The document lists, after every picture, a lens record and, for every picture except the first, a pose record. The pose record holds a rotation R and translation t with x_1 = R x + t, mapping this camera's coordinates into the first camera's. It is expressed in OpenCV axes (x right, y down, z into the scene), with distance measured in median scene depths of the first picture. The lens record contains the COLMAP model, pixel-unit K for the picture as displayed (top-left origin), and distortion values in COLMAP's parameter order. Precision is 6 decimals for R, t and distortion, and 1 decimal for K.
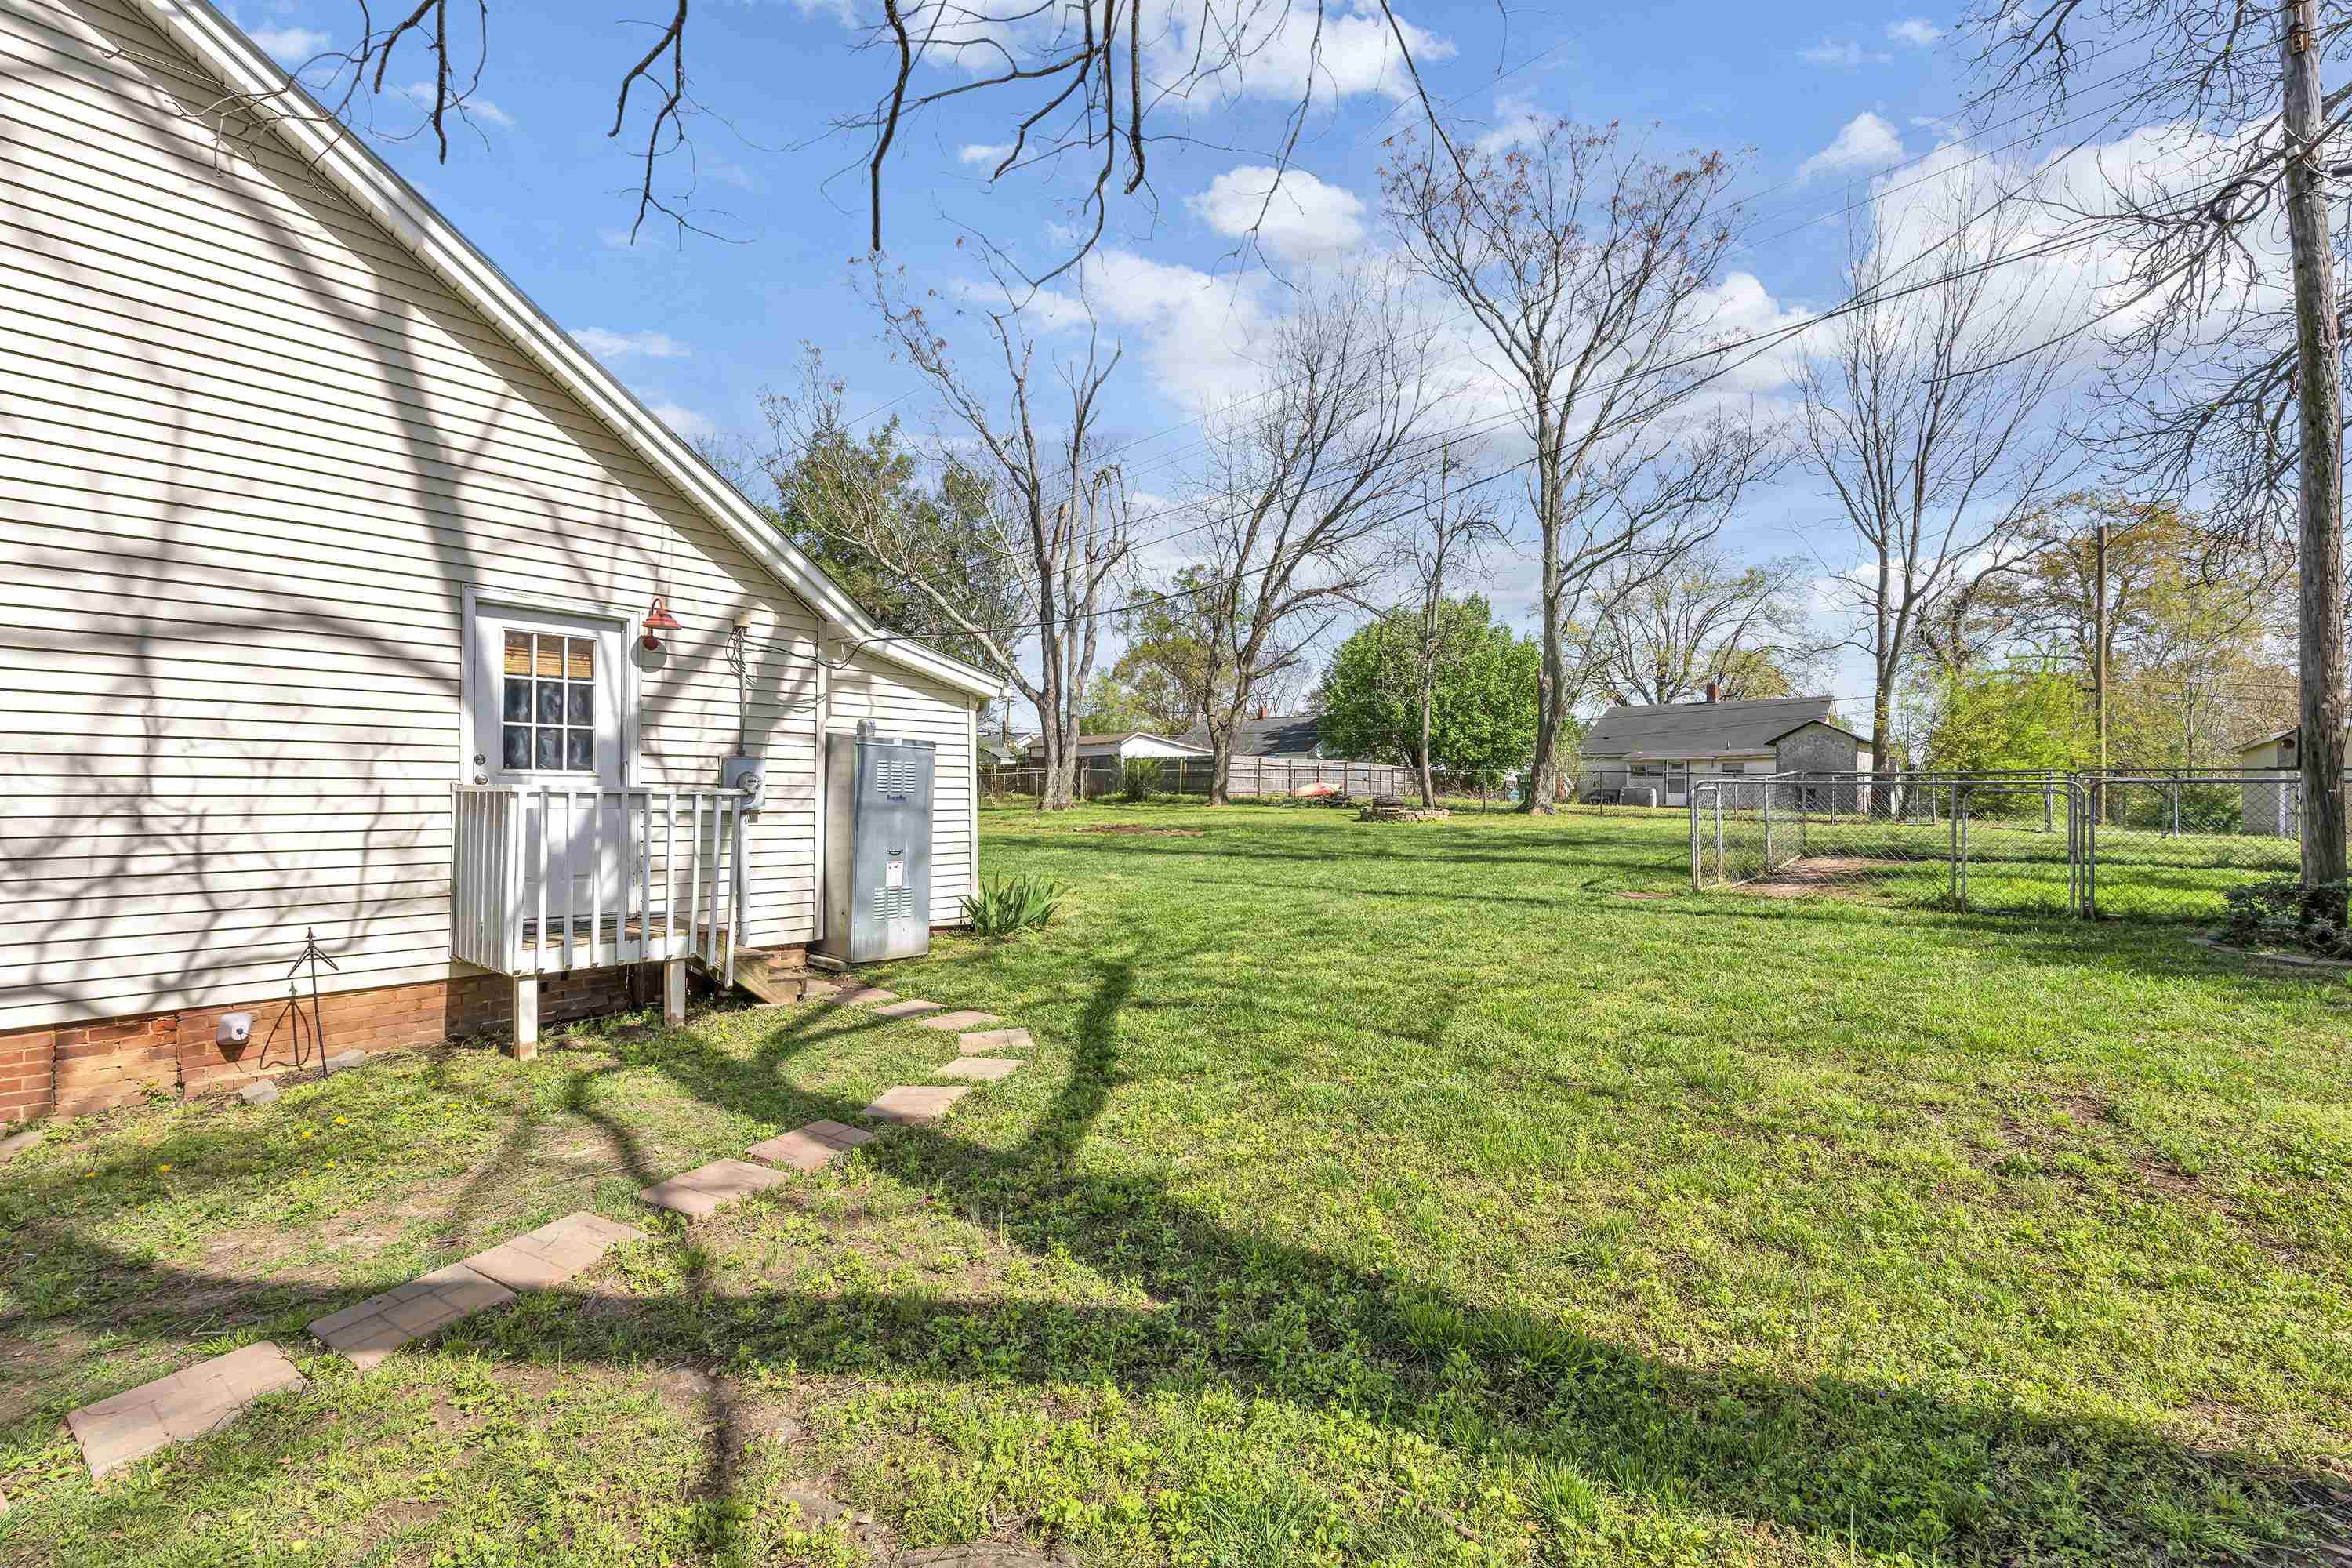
lens RADIAL K [[1037.4, 0, 1184.5], [0, 1037.4, 781.9], [0, 0, 1]] dist [-0.009007, 0.000334]
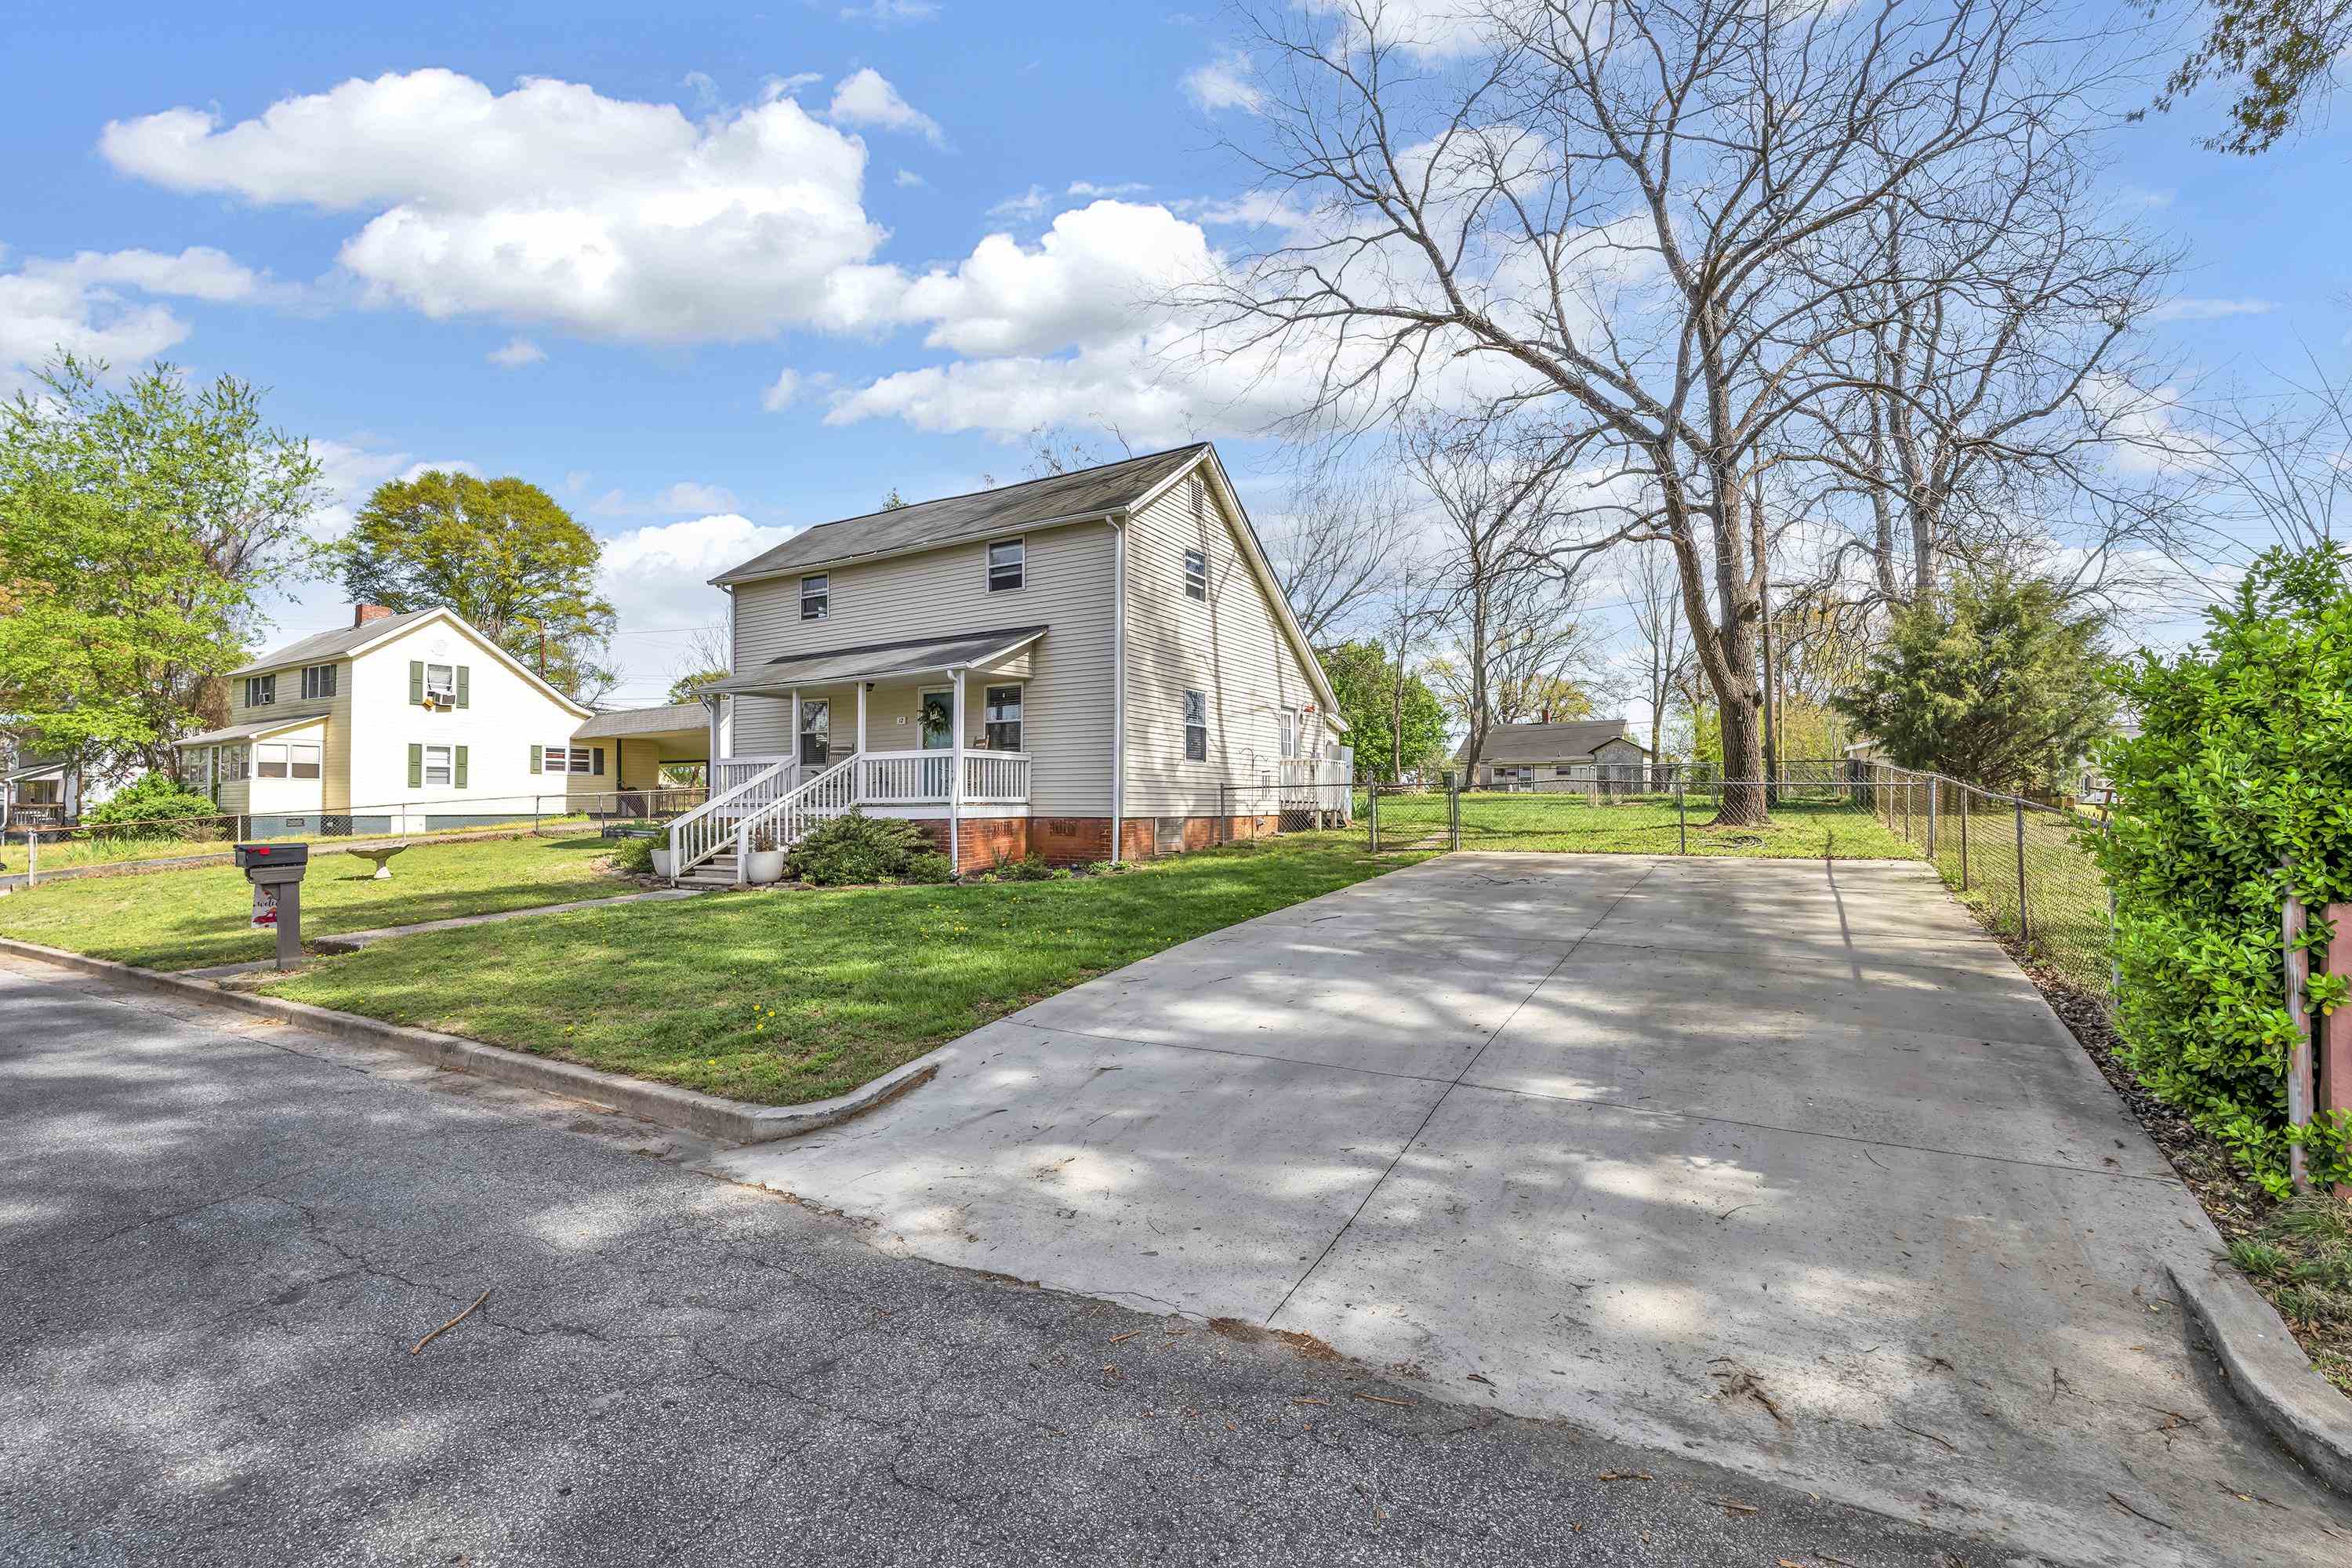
lens RADIAL K [[1011.4, 0, 1209.4], [0, 1011.4, 791.7], [0, 0, 1]] dist [-0.010798, 0.000048]
pose [[0.984916, -0.004714, 0.172970, -1.038723], [0.004467, 0.999988, 0.001818, 0.066531], [-0.172977, -0.001018, 0.984925, -1.569748]]
